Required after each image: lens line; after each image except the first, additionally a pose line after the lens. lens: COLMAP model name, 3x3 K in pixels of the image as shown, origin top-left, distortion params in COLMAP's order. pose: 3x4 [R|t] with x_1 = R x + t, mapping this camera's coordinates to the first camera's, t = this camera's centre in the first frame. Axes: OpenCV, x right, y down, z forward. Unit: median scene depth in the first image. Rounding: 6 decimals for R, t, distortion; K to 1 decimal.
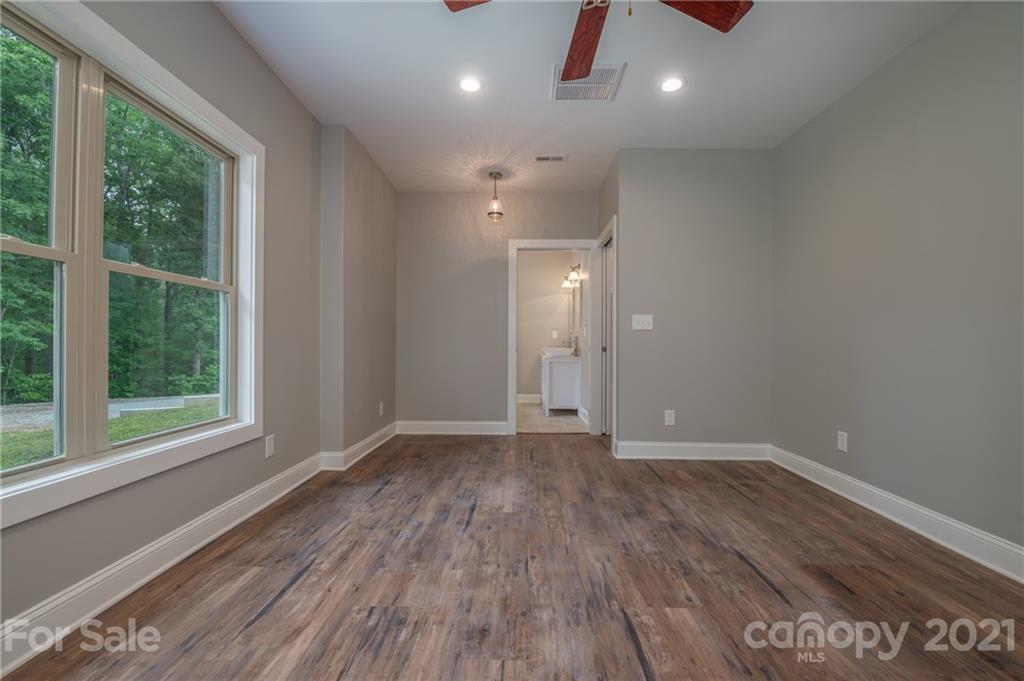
lens RADIAL K [[440.7, 0, 512.7], [0, 440.7, 345.2], [0, 0, 1]] dist [-0.007417, -0.000652]
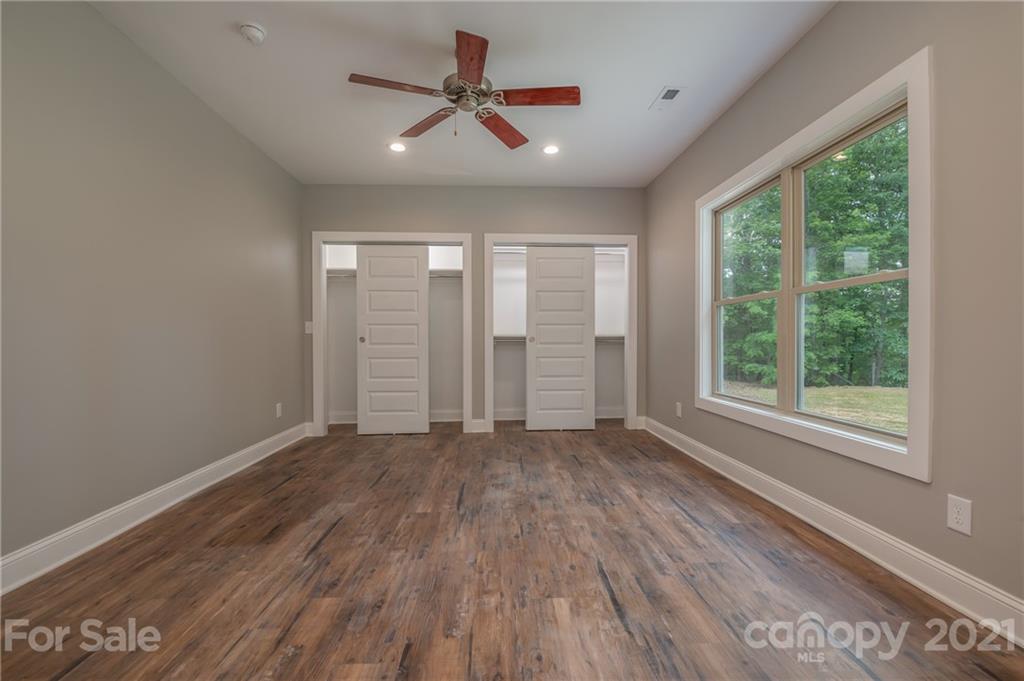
lens RADIAL K [[440.7, 0, 512.7], [0, 440.7, 345.2], [0, 0, 1]] dist [-0.007417, -0.000652]
pose [[-0.997852, -0.003338, -0.065418, 0.130187], [-0.004148, 0.999916, 0.012251, -0.007972], [0.065372, 0.012496, -0.997783, 2.093897]]
